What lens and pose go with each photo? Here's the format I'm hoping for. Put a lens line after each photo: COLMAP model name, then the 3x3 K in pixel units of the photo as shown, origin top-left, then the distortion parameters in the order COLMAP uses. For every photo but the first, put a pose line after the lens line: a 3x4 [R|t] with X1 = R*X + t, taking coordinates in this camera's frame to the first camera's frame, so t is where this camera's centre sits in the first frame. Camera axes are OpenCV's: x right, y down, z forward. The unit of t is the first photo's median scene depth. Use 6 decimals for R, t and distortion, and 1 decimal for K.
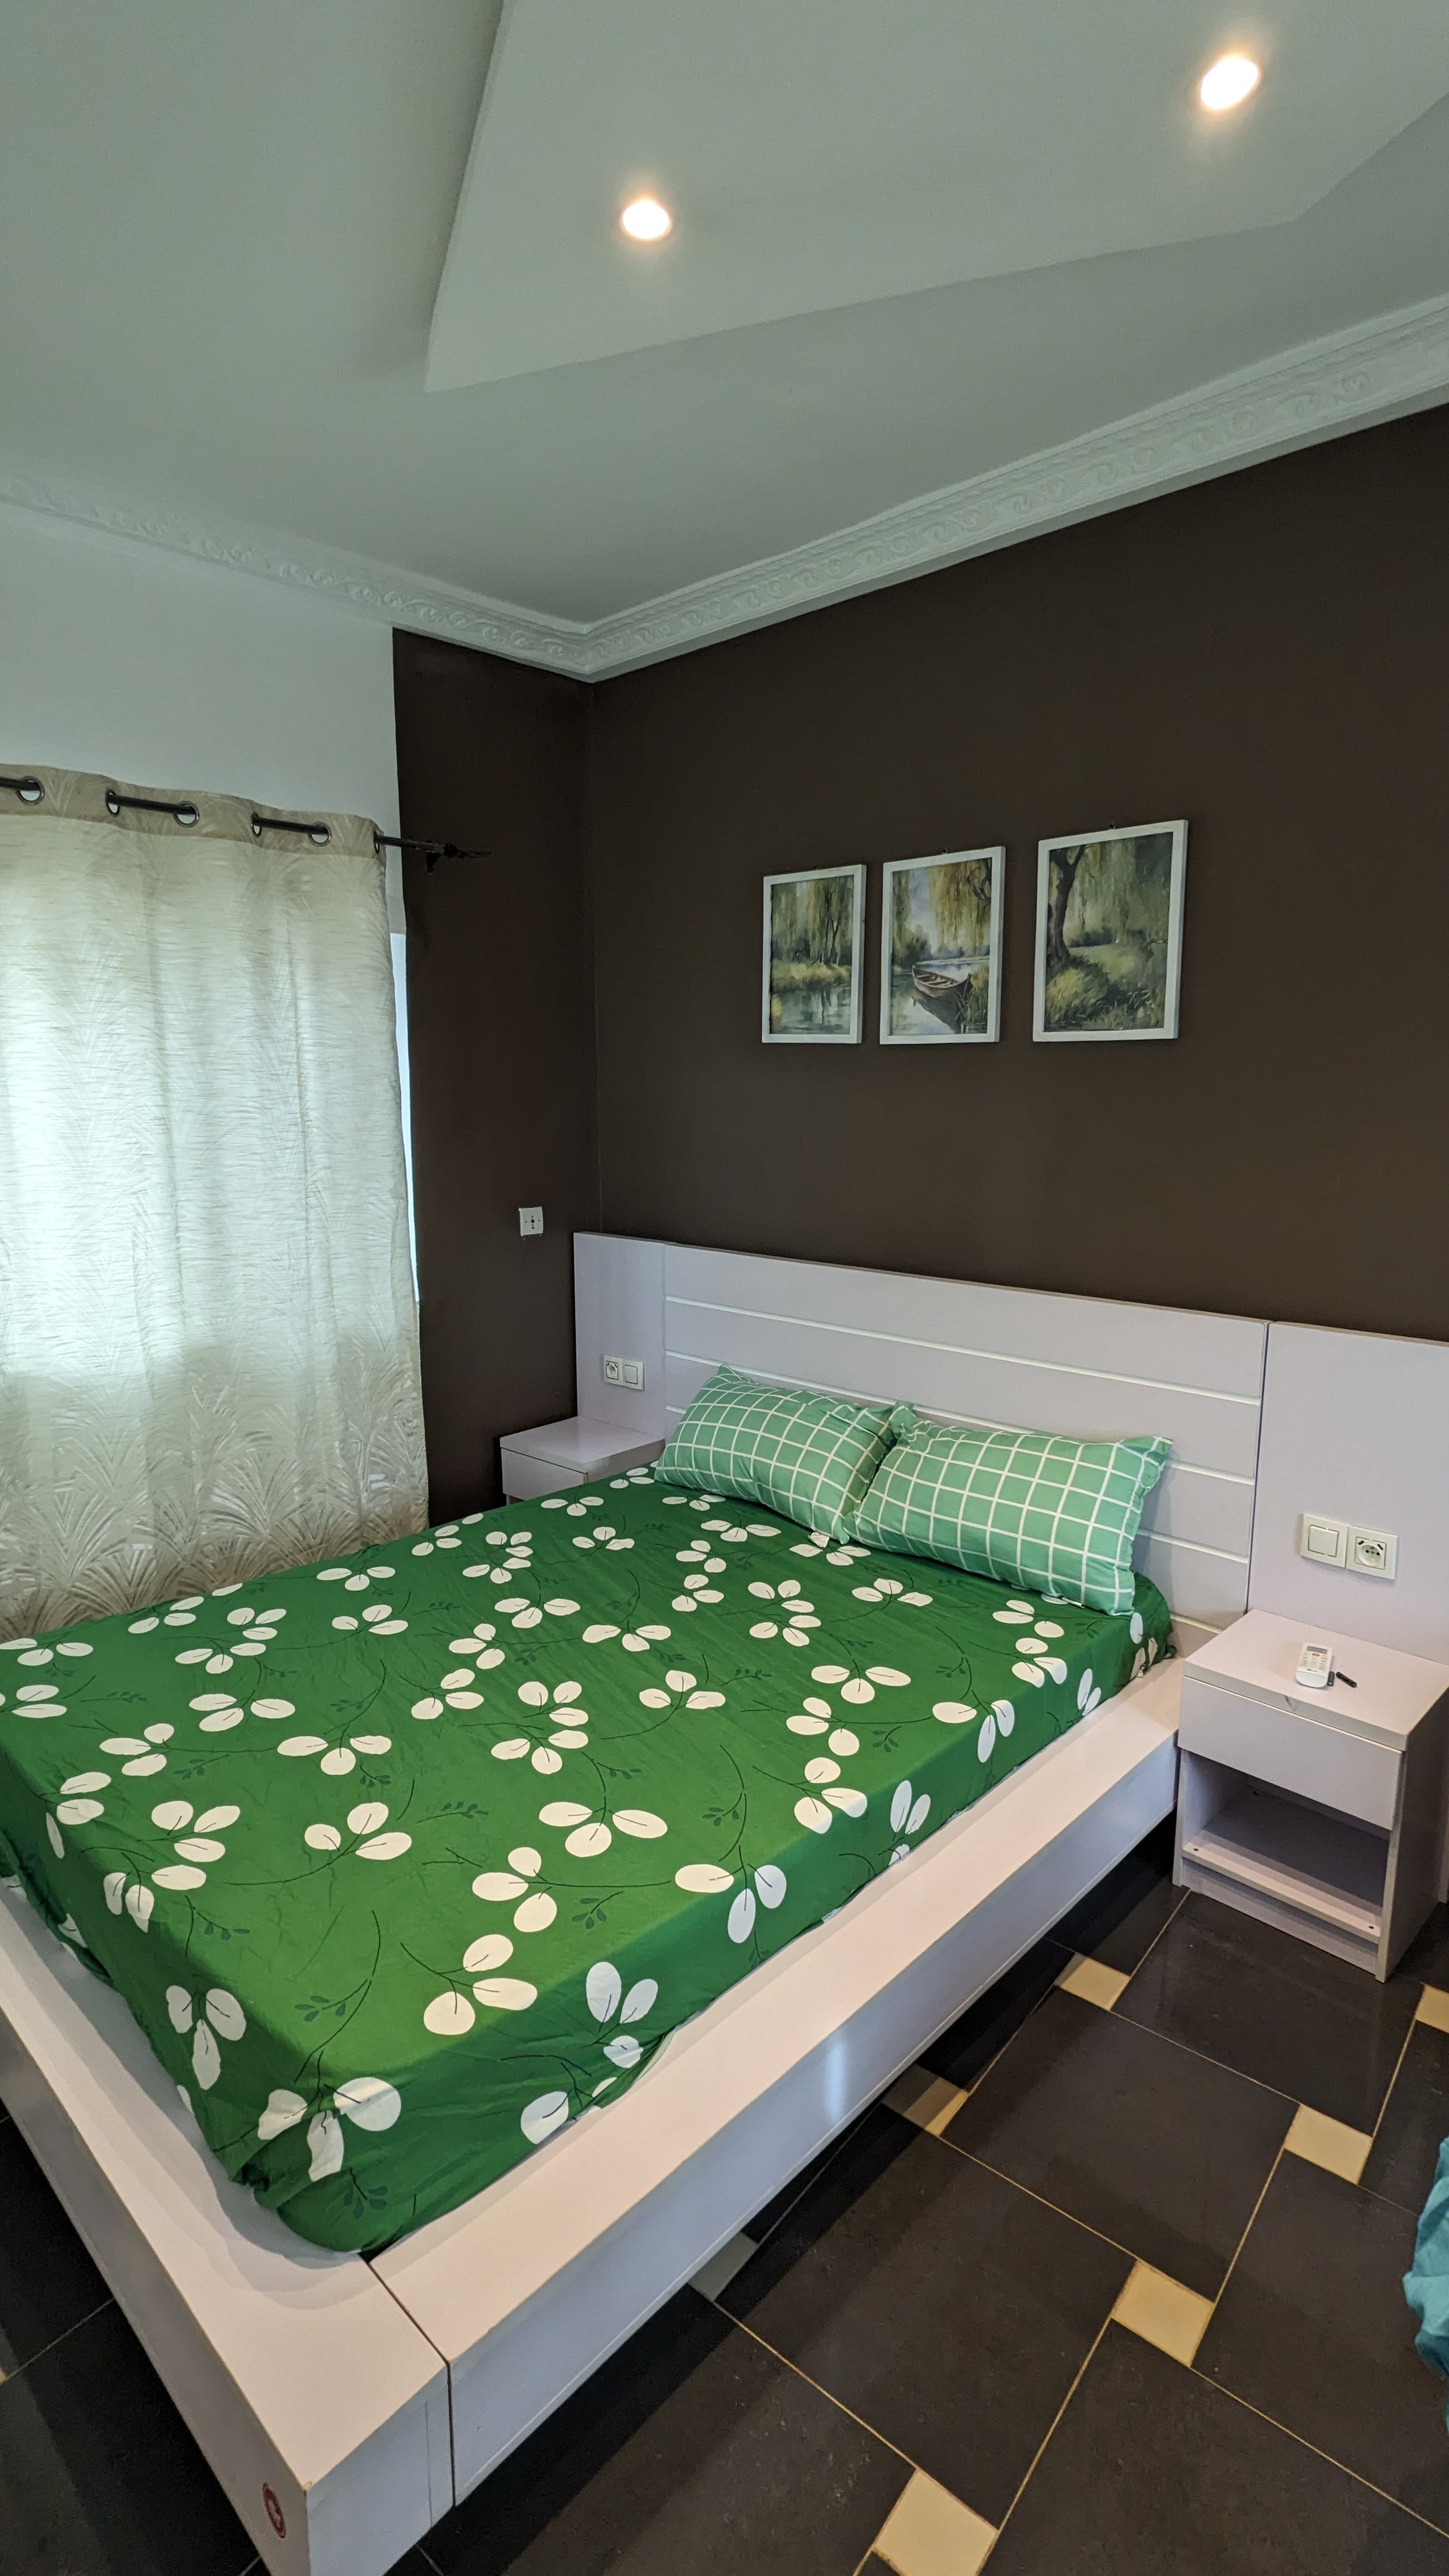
lens RADIAL K [[1240.1, 0, 719.5], [0, 1240.1, 1291.6], [0, 0, 1]] dist [0.001682, 0.001743]
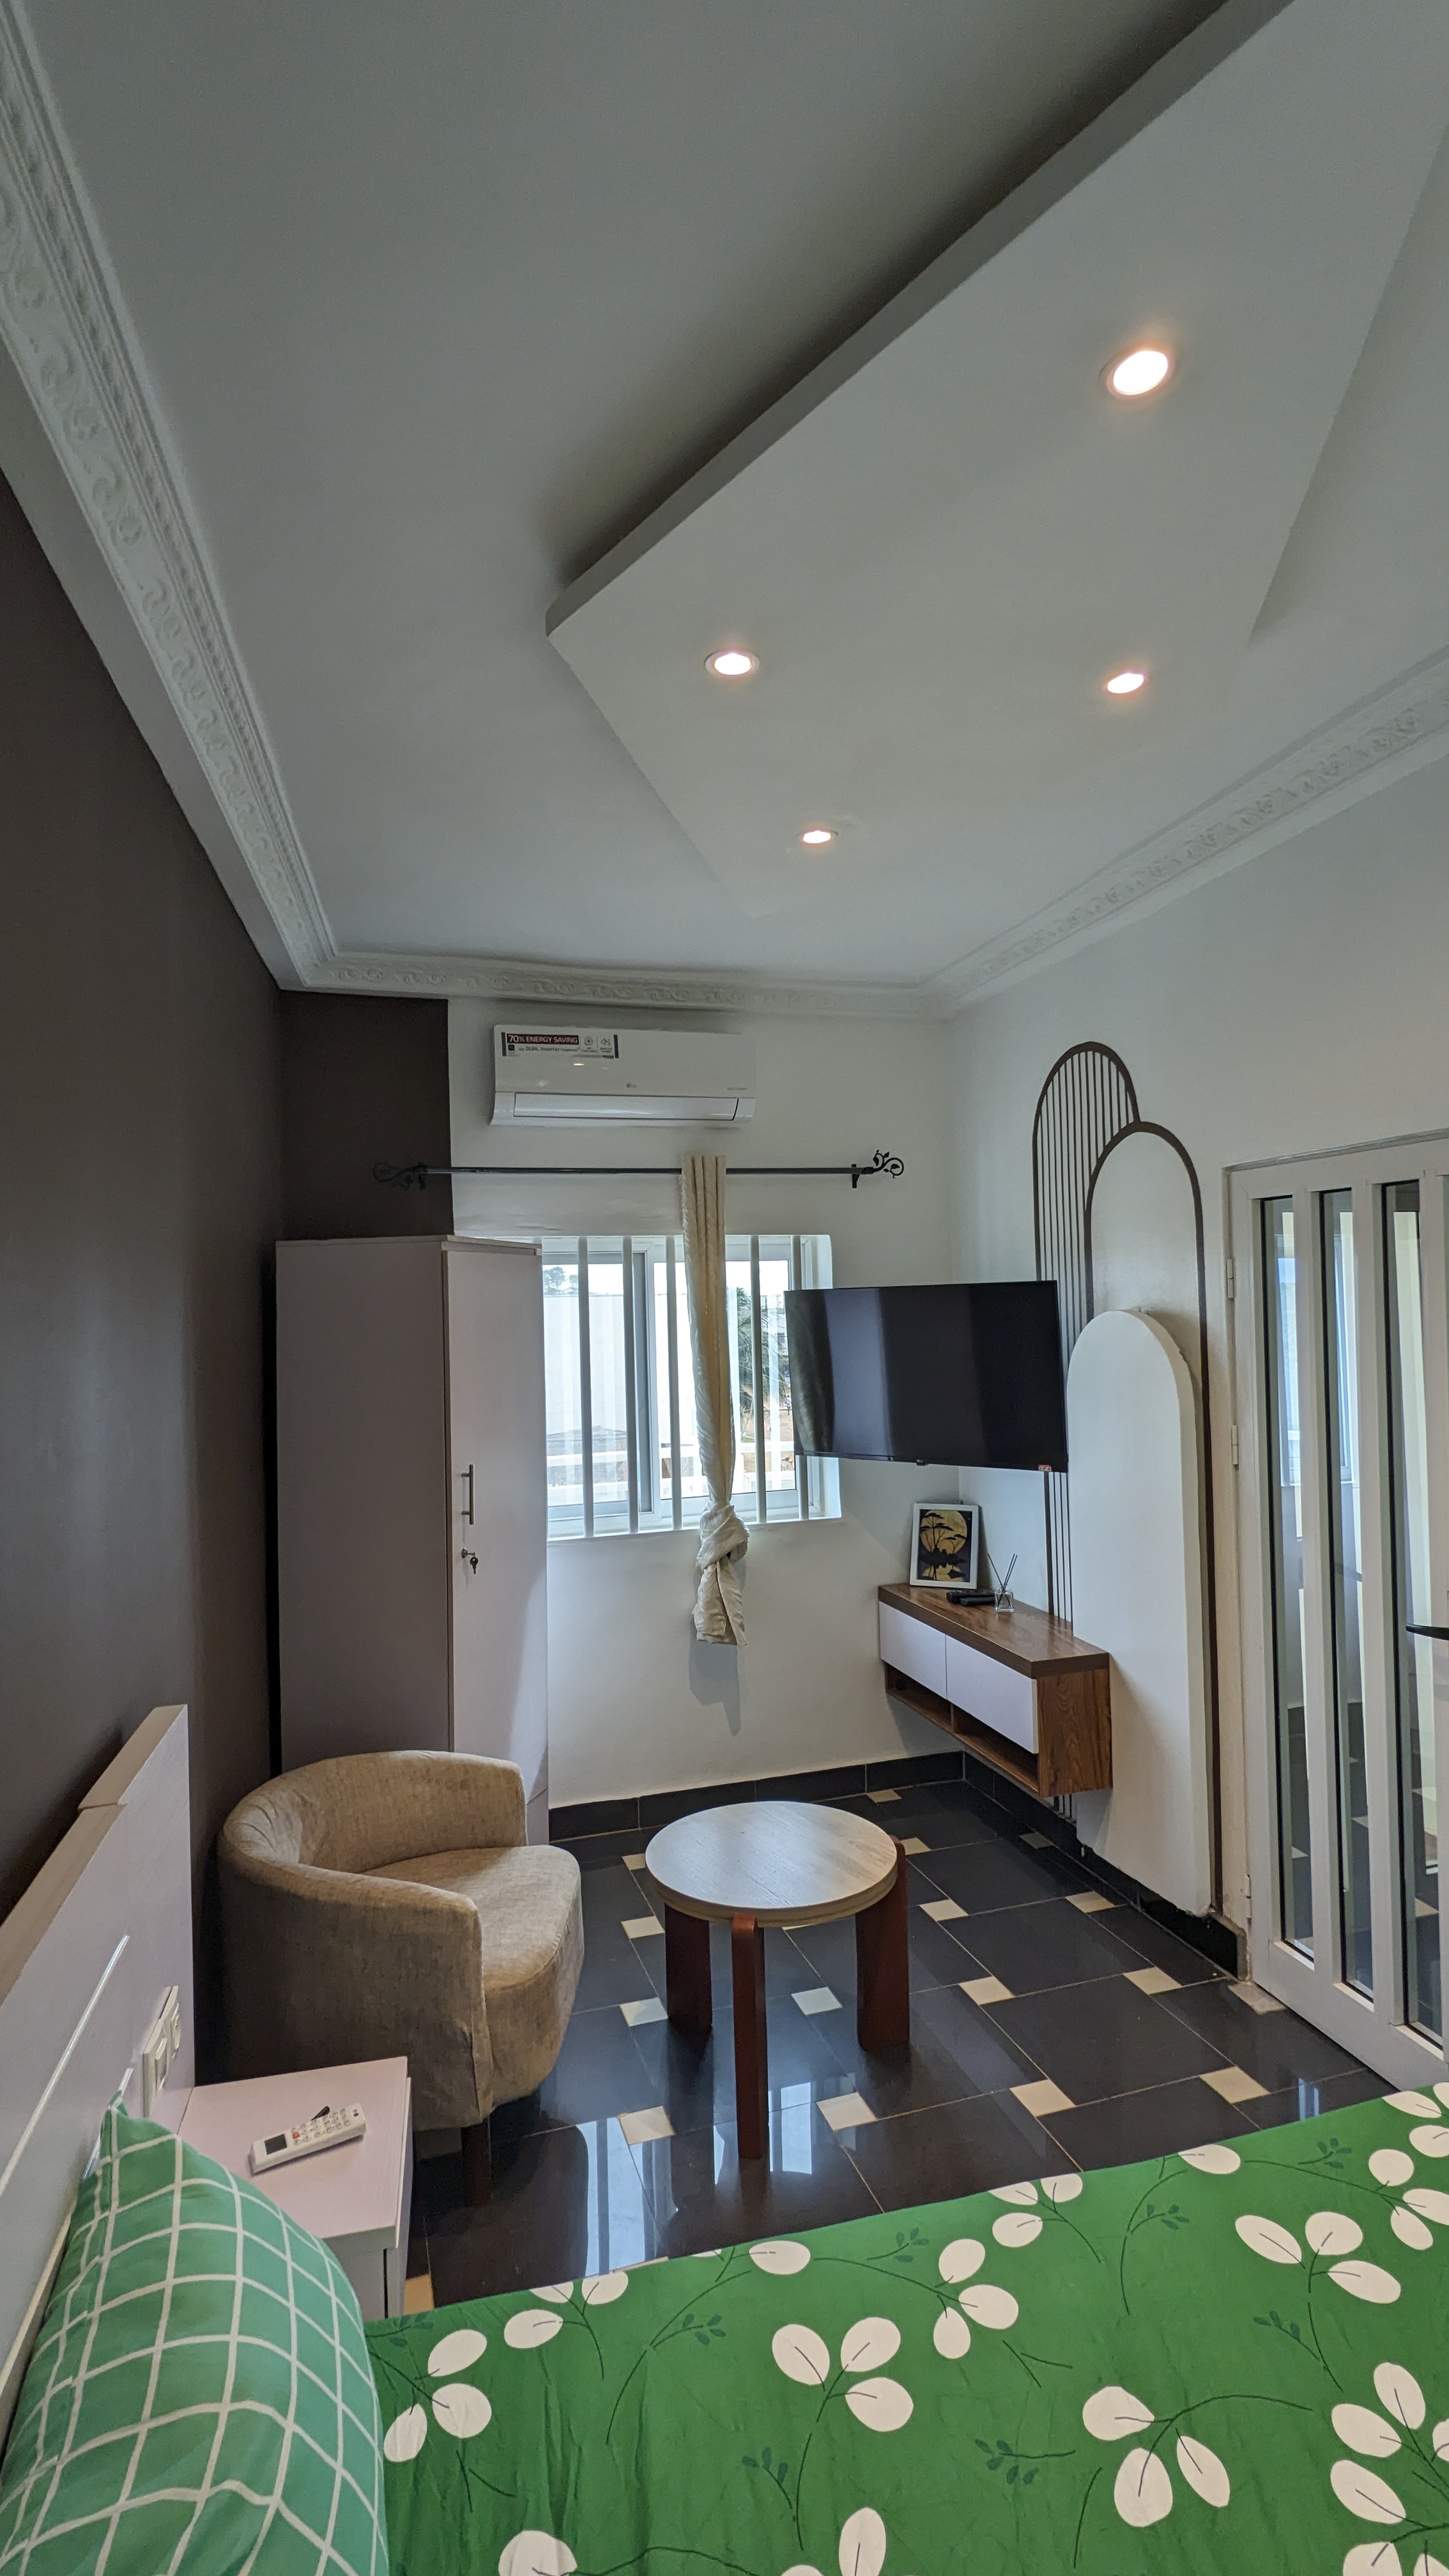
lens RADIAL K [[1240.1, 0, 719.5], [0, 1240.1, 1291.6], [0, 0, 1]] dist [0.001682, 0.001743]
pose [[-0.838767, 0.031775, 0.543563, -0.167112], [0.120818, 0.984271, 0.128896, -0.270578], [-0.530917, 0.173786, -0.829413, 1.281367]]
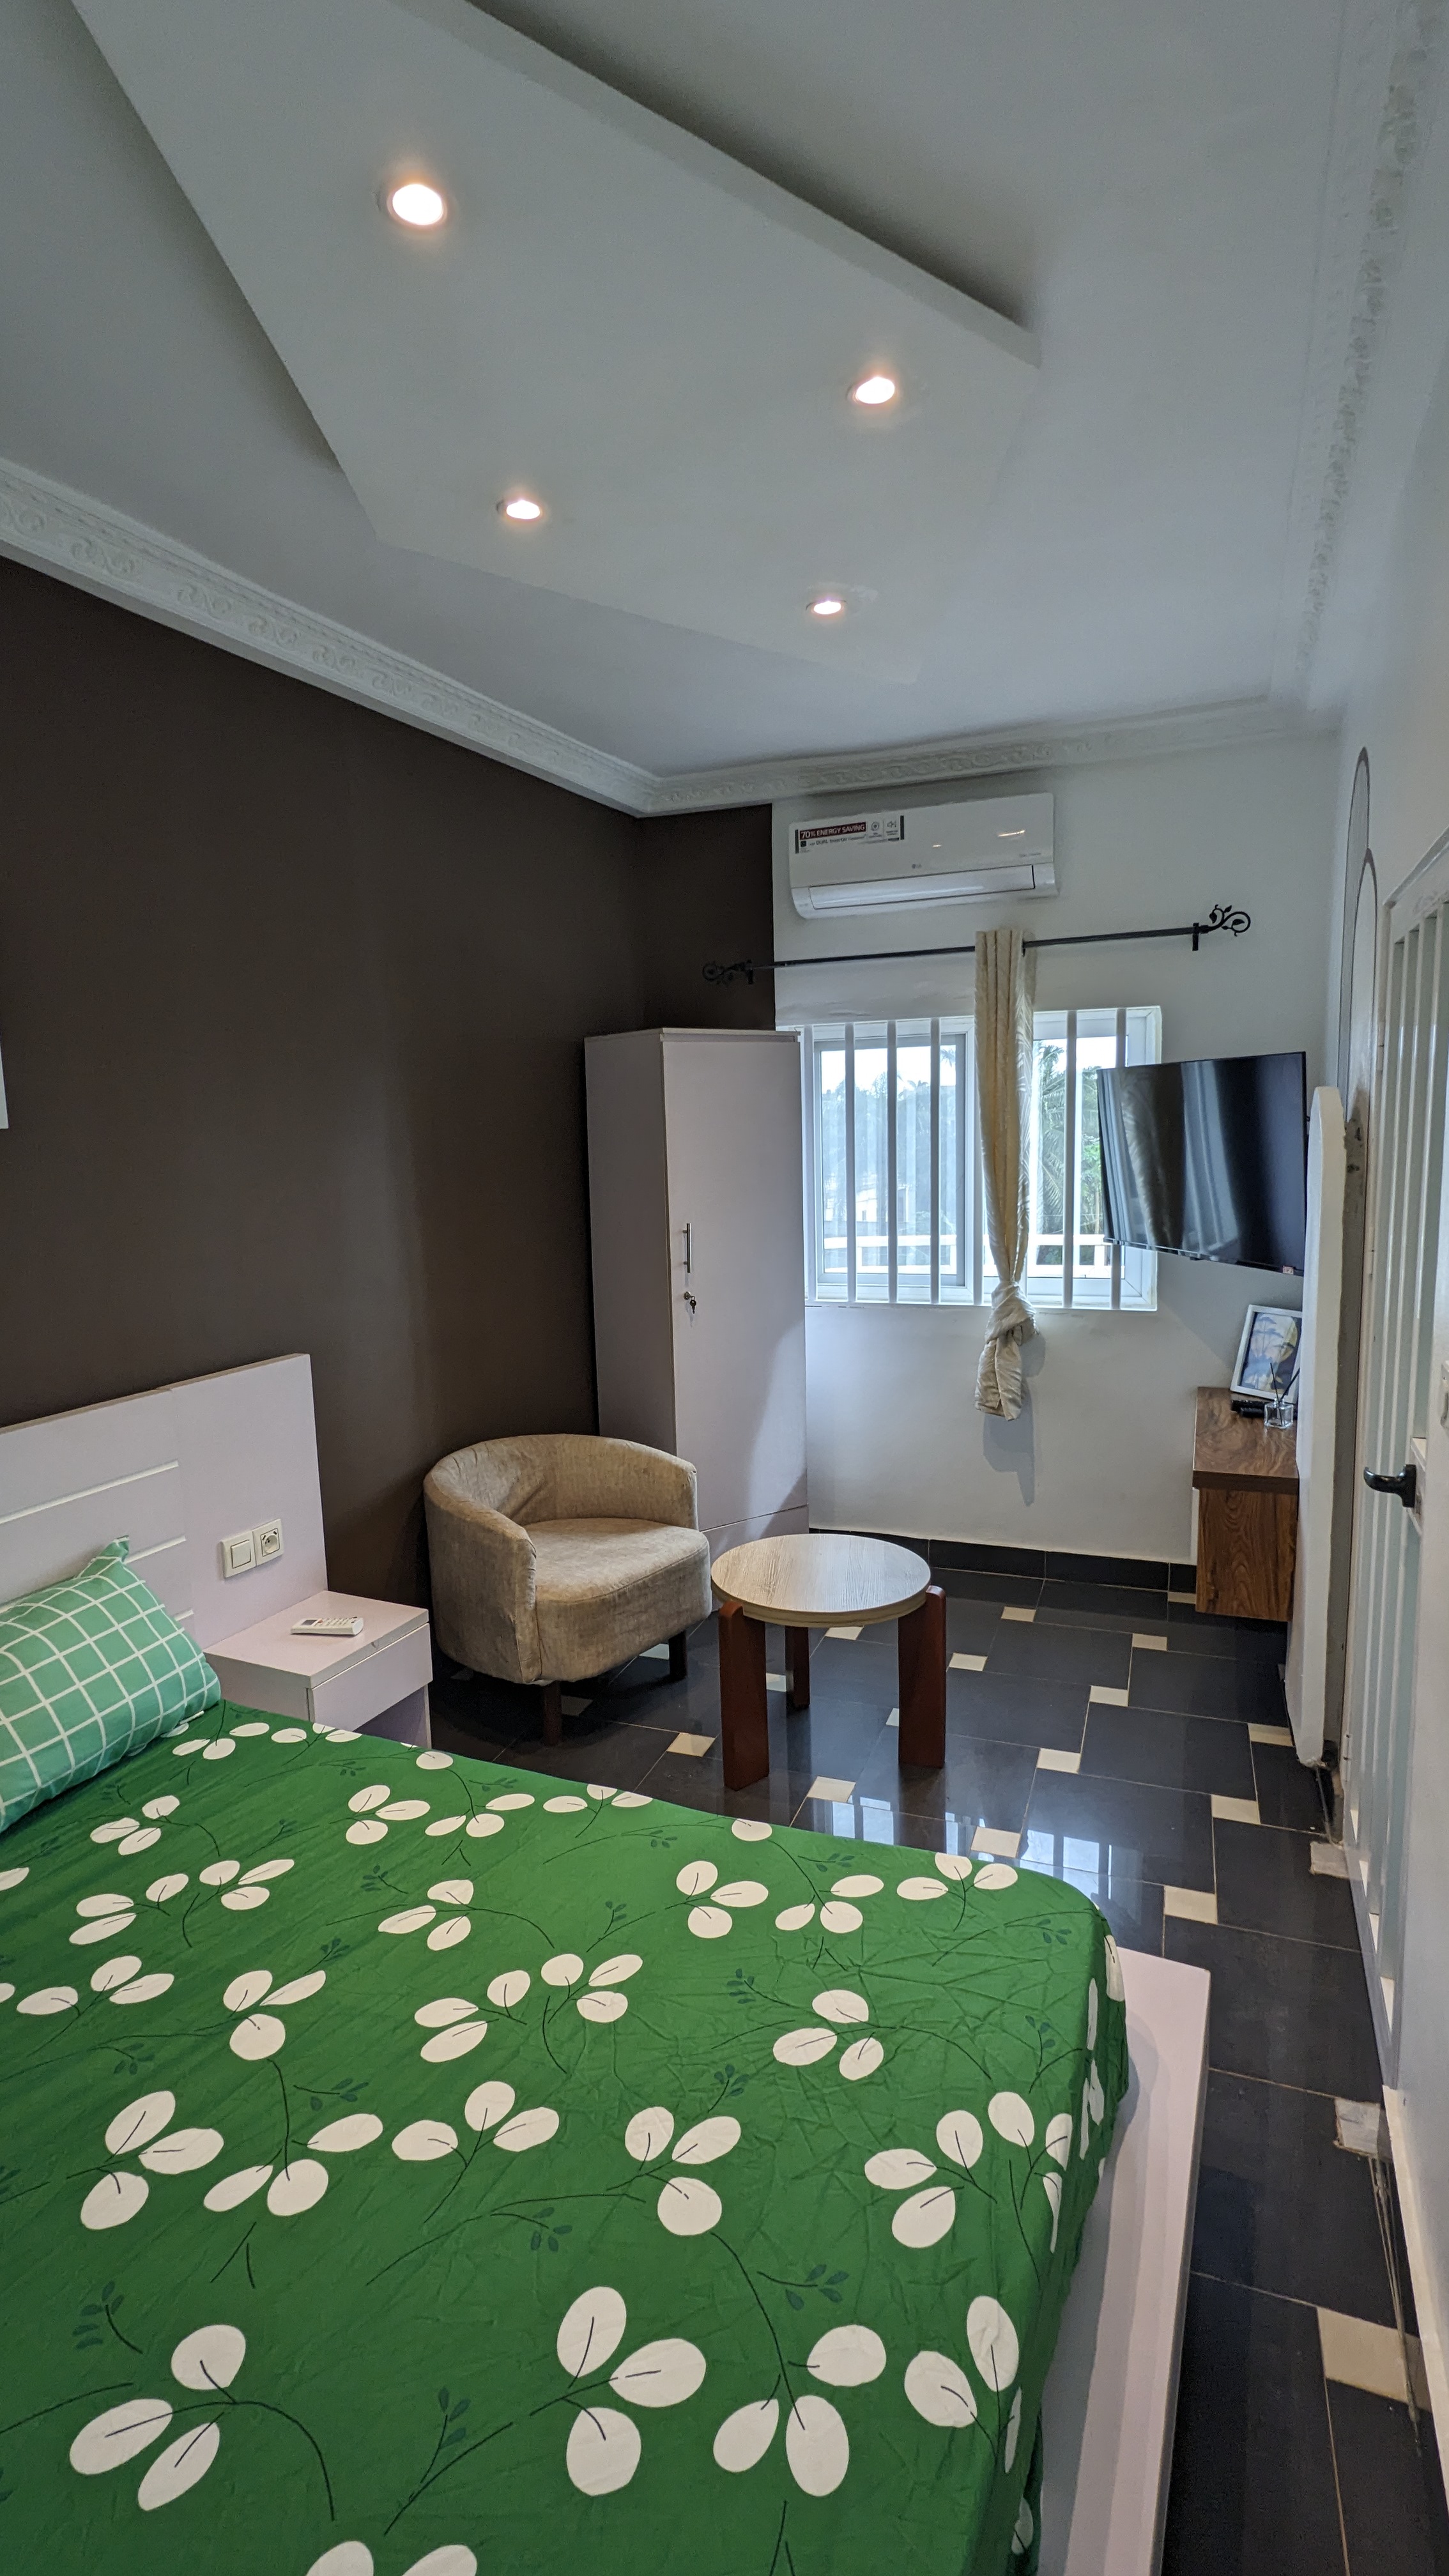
lens RADIAL K [[1240.1, 0, 719.5], [0, 1240.1, 1291.6], [0, 0, 1]] dist [0.001682, 0.001743]
pose [[-0.325384, -0.122164, 0.937657, -0.695186], [0.190536, 0.962809, 0.191560, -0.167623], [-0.926186, 0.240988, -0.290006, 0.824874]]
